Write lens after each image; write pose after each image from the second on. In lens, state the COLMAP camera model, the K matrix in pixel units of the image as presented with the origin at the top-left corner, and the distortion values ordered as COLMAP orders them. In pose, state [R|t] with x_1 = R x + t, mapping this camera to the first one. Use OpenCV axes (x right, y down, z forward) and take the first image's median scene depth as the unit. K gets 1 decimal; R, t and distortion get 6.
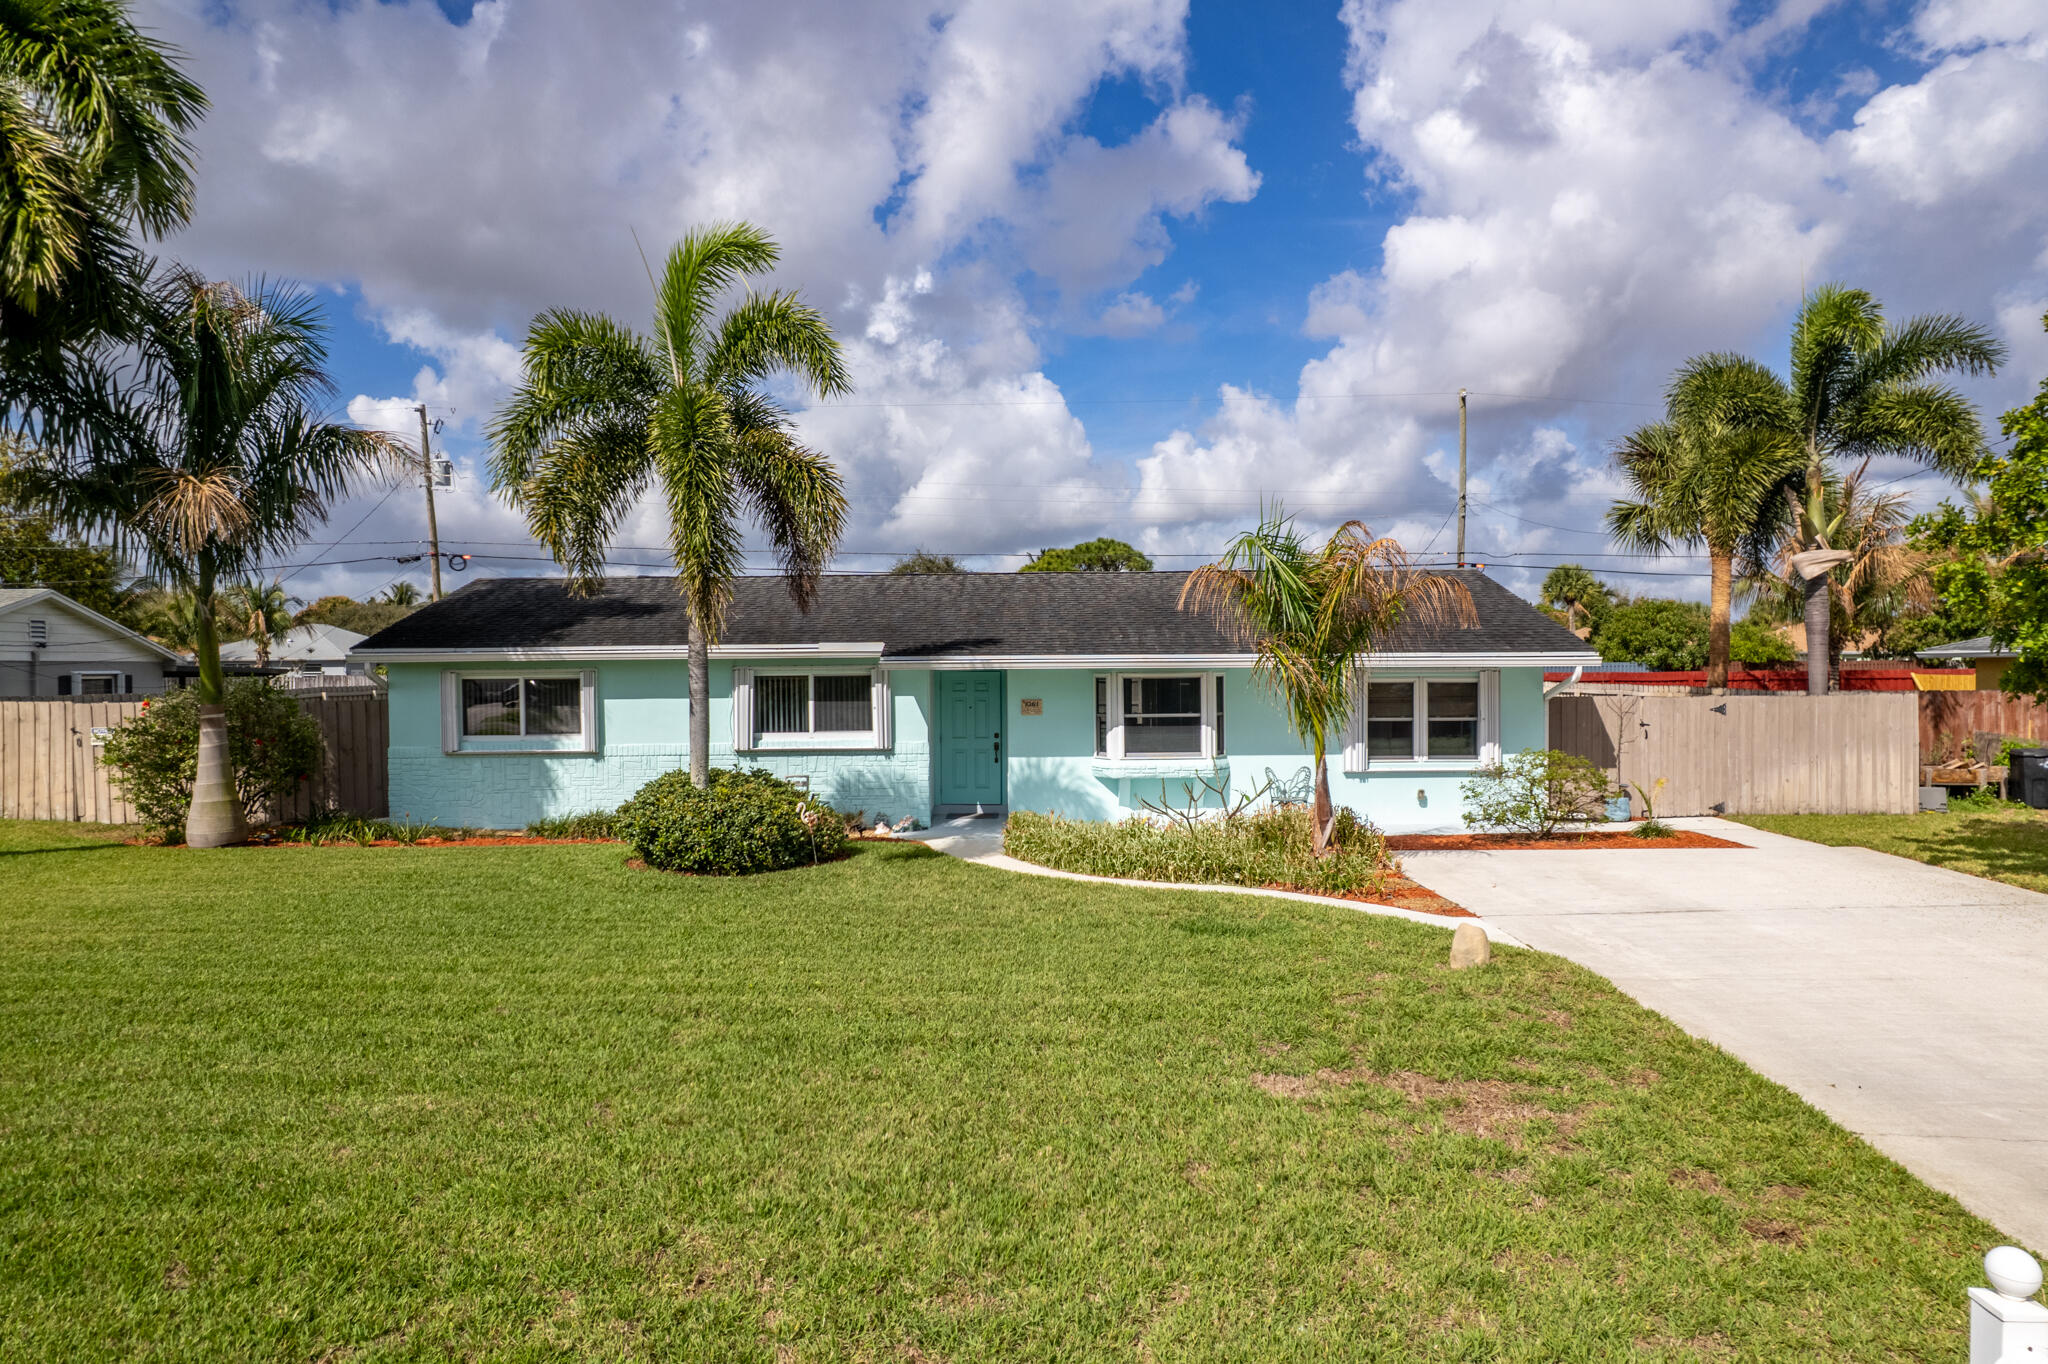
lens RADIAL K [[1314.1, 0, 1021.7], [0, 1314.1, 695.2], [0, 0, 1]] dist [-0.080598, 0.076378]
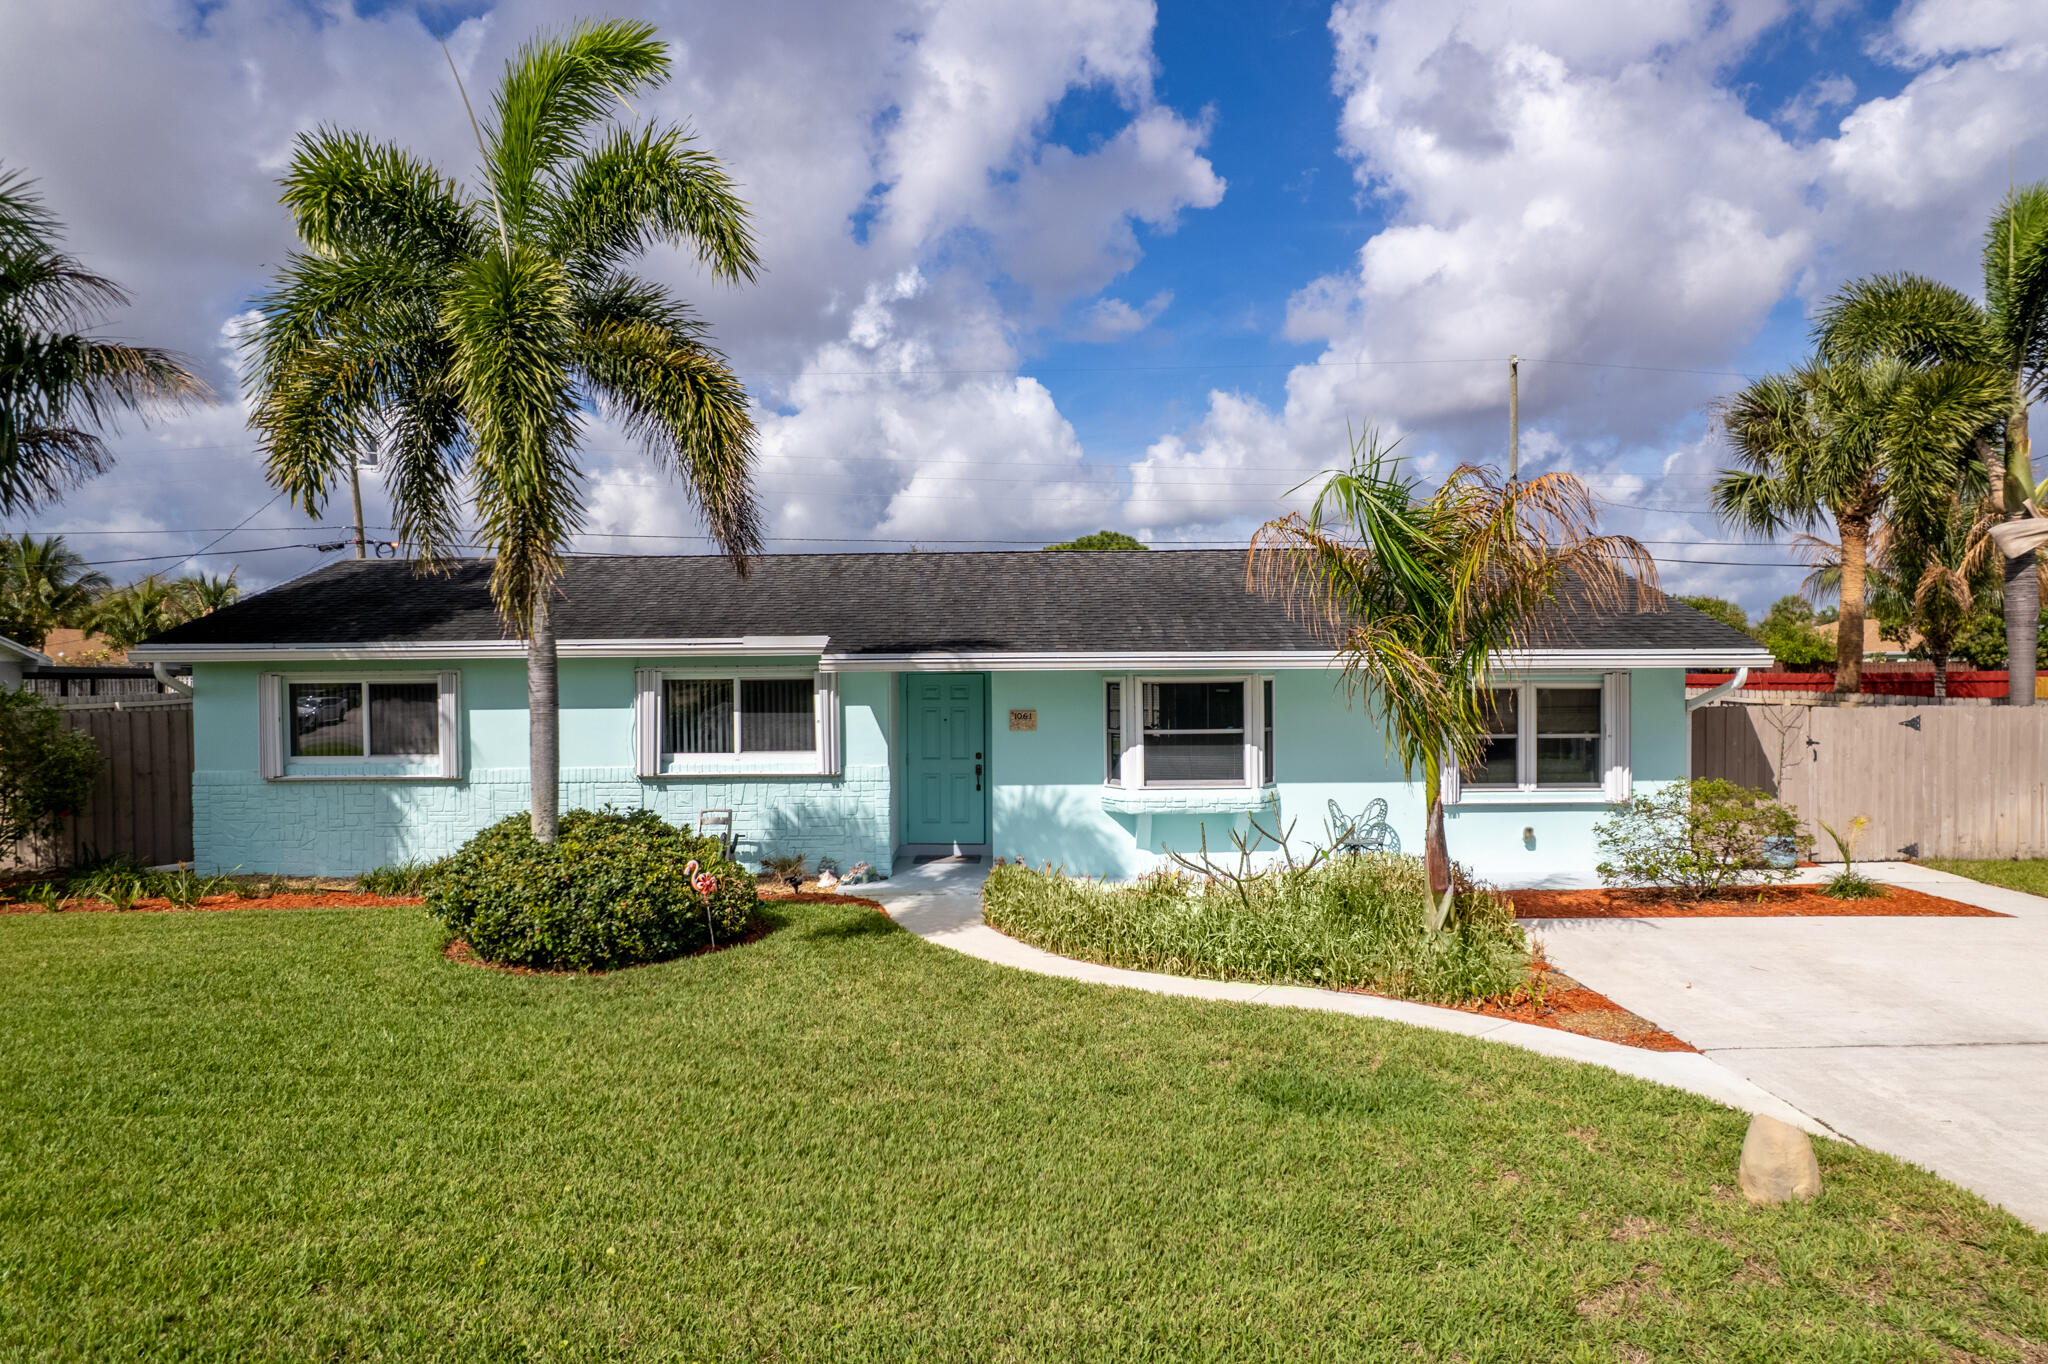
lens RADIAL K [[1314.1, 0, 1021.7], [0, 1314.1, 695.2], [0, 0, 1]] dist [-0.080598, 0.076378]
pose [[0.999979, 0.000405, 0.006432, 0.001872], [-0.000401, 1.000000, -0.000618, -0.005174], [-0.006432, 0.000615, 0.999979, 0.233133]]
